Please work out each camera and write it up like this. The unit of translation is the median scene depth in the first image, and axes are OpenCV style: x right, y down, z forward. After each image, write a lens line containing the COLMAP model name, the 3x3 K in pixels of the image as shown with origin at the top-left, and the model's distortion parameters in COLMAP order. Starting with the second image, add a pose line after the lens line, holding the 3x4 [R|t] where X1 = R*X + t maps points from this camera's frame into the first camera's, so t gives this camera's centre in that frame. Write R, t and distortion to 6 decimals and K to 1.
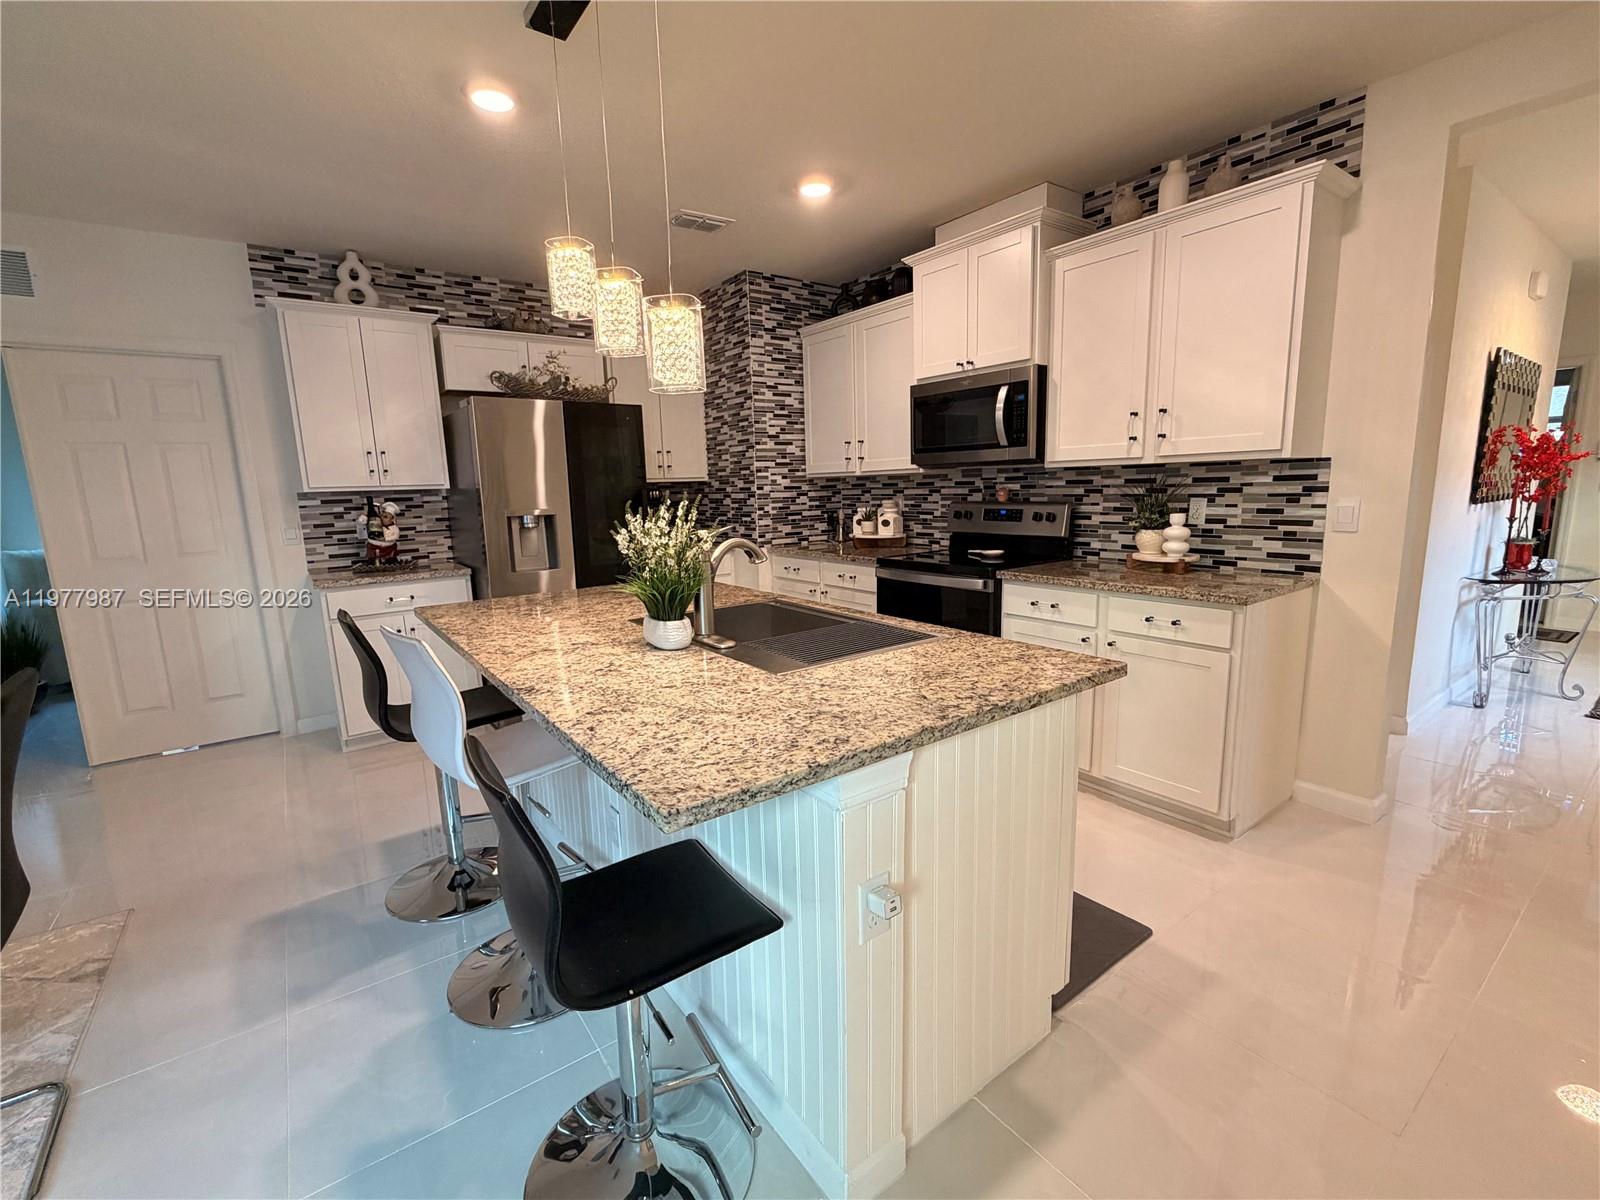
lens RADIAL K [[700.7, 0, 798.0], [0, 700.7, 601.5], [0, 0, 1]] dist [0.001070, -0.000789]
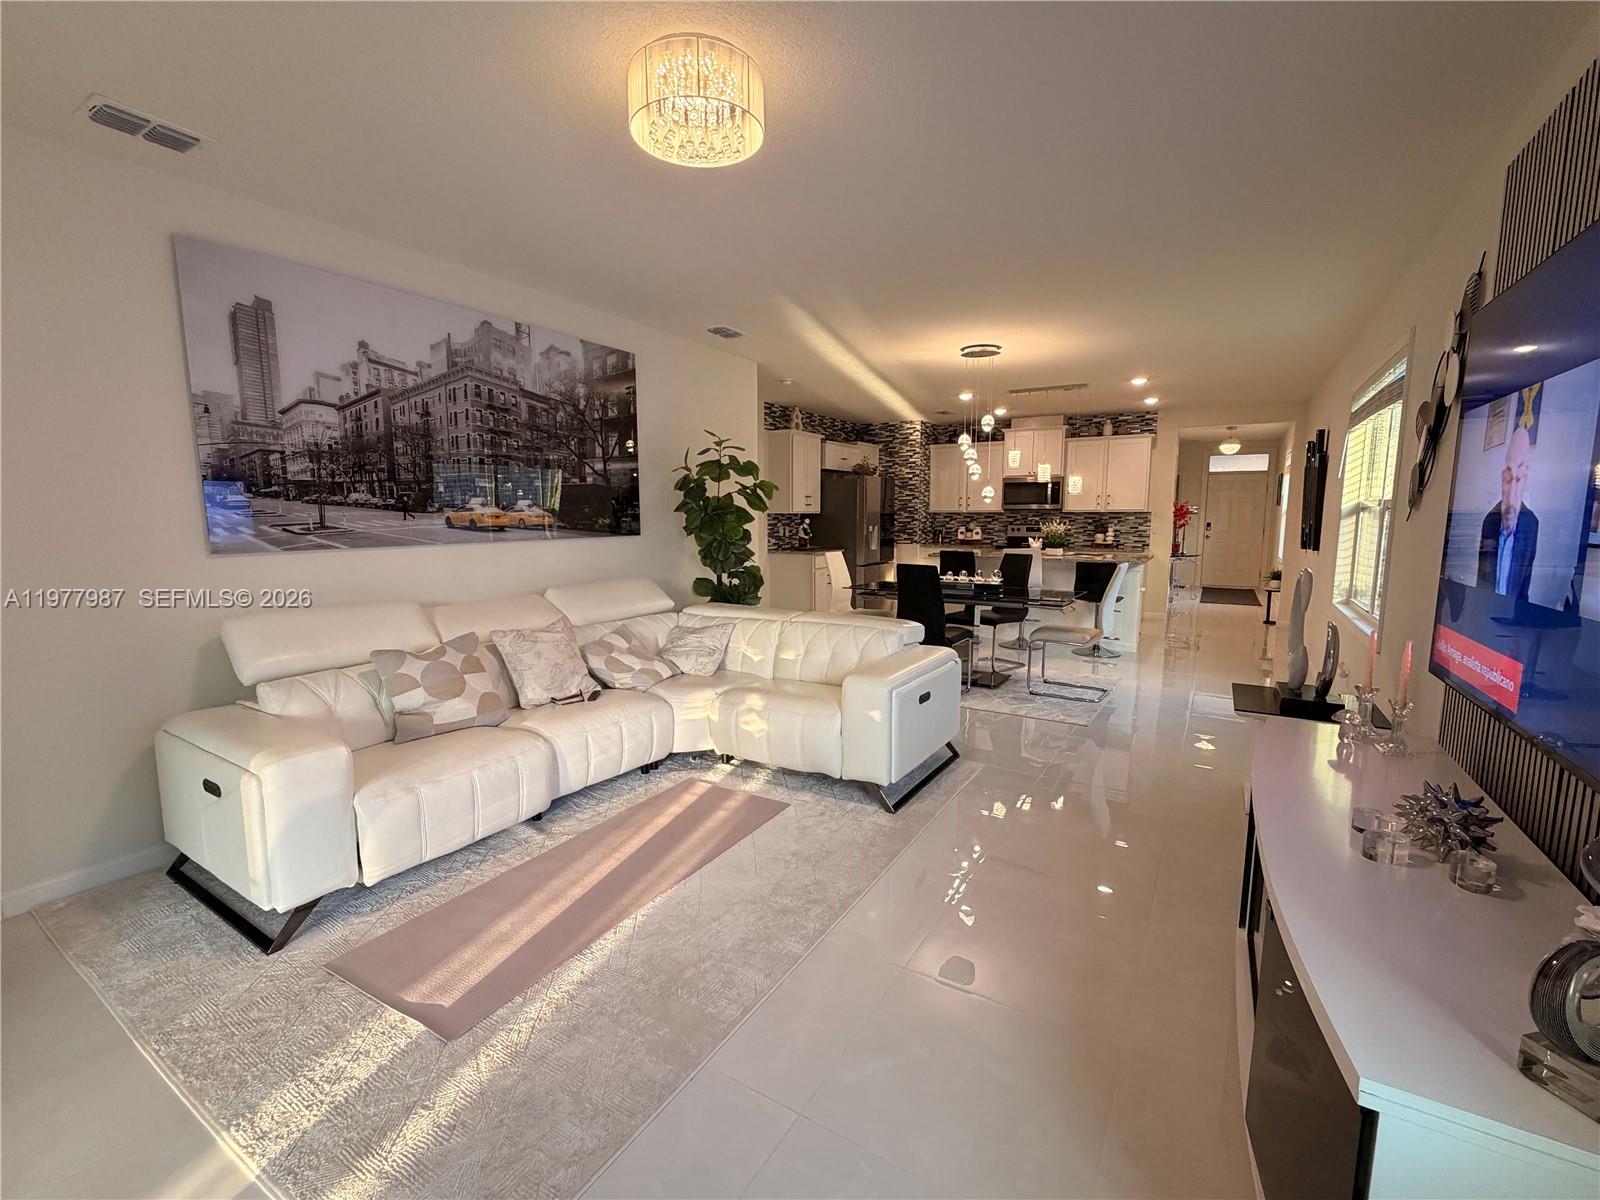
lens RADIAL K [[700.7, 0, 790.2], [0, 700.7, 598.1], [0, 0, 1]] dist [0.001070, -0.000789]
pose [[0.924970, -0.018771, 0.379575, -1.881619], [0.038276, 0.998302, -0.043905, 0.256070], [-0.378107, 0.055139, 0.924118, -1.270827]]
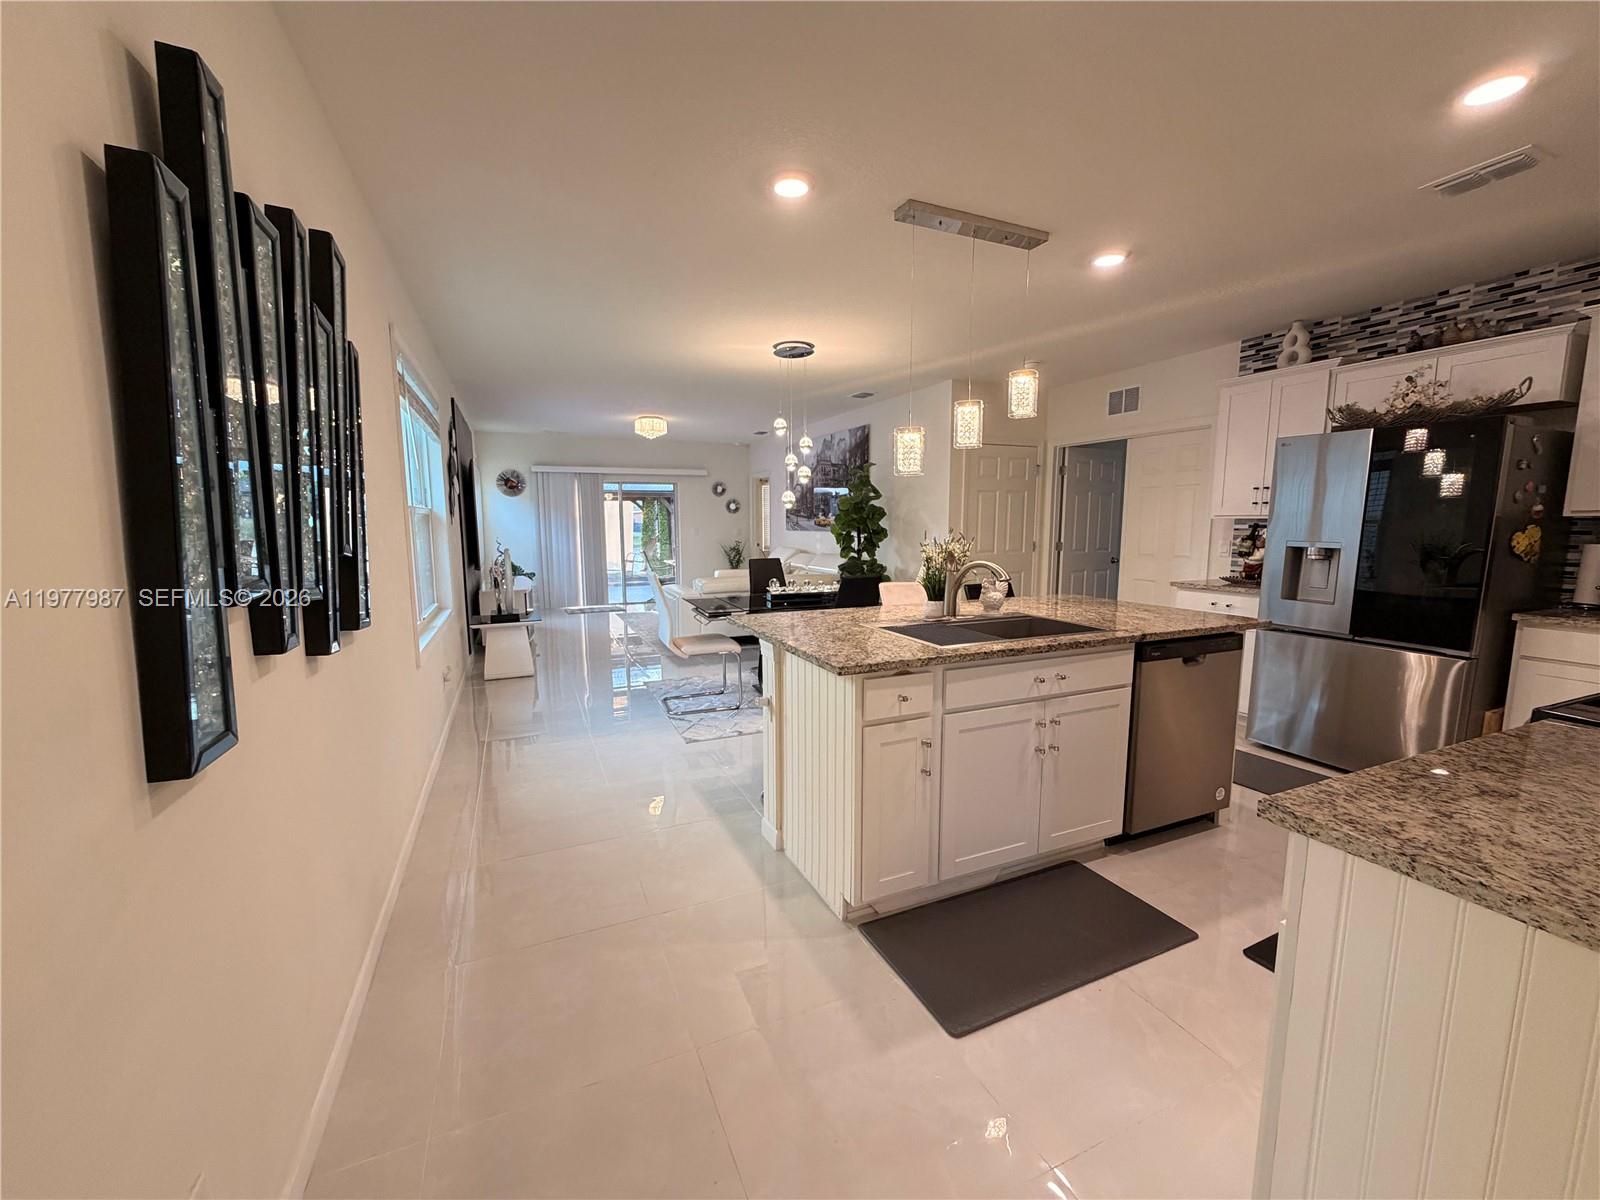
lens RADIAL K [[637.6, 0, 795.1], [0, 637.6, 601.5], [0, 0, 1]] dist [0.000393, -0.000133]
pose [[-0.221149, 0.152562, -0.963233, 0.854074], [-0.154667, 0.969701, 0.189096, -0.131297], [0.962897, 0.190799, -0.190852, 0.581331]]
